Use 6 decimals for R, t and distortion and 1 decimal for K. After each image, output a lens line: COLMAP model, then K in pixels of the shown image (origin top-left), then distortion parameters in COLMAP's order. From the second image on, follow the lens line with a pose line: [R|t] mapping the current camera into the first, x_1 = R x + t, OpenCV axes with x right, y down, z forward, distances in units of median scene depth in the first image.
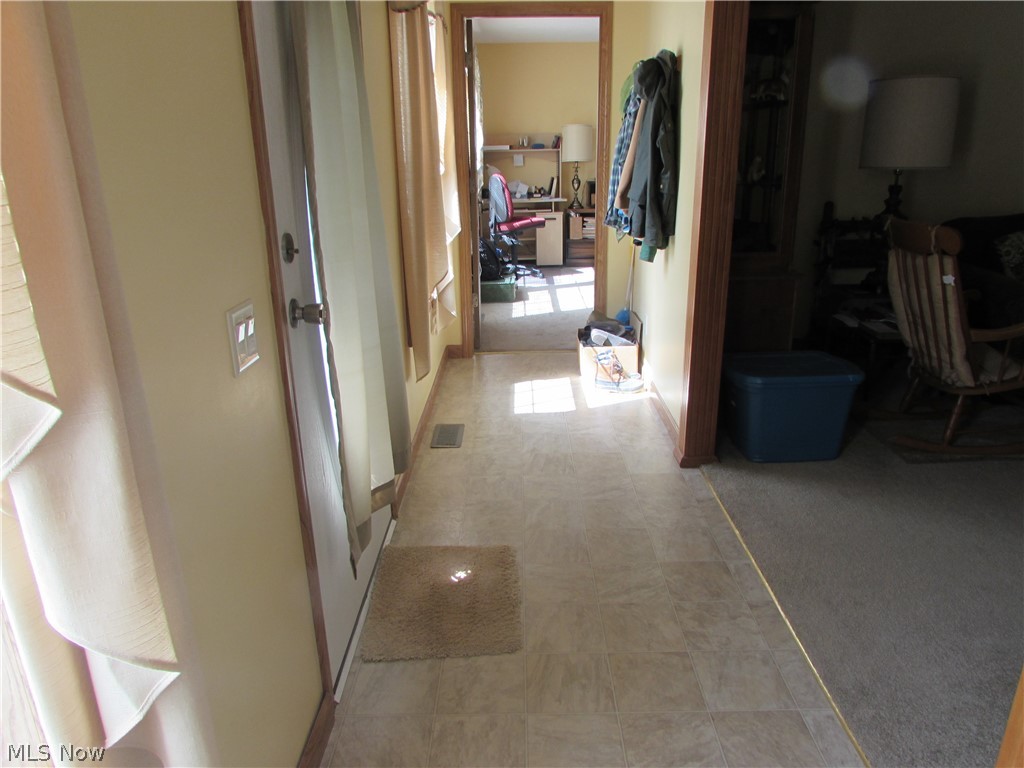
lens RADIAL K [[720.3, 0, 510.9], [0, 720.3, 382.4], [0, 0, 1]] dist [-0.028991, 0.005461]
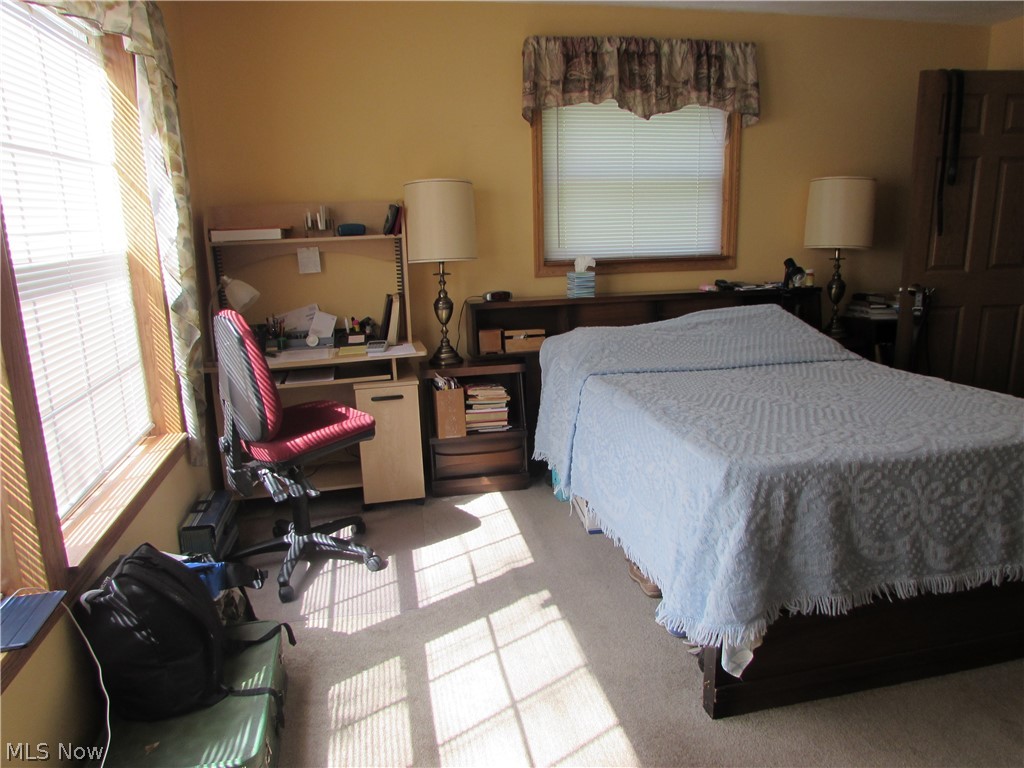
lens RADIAL K [[720.3, 0, 514.1], [0, 720.3, 386.3], [0, 0, 1]] dist [-0.028991, 0.005461]
pose [[0.976991, -0.058397, 0.205129, 0.039269], [0.076485, 0.993744, -0.081381, -0.190536], [-0.199093, 0.095198, 0.975346, 0.561974]]
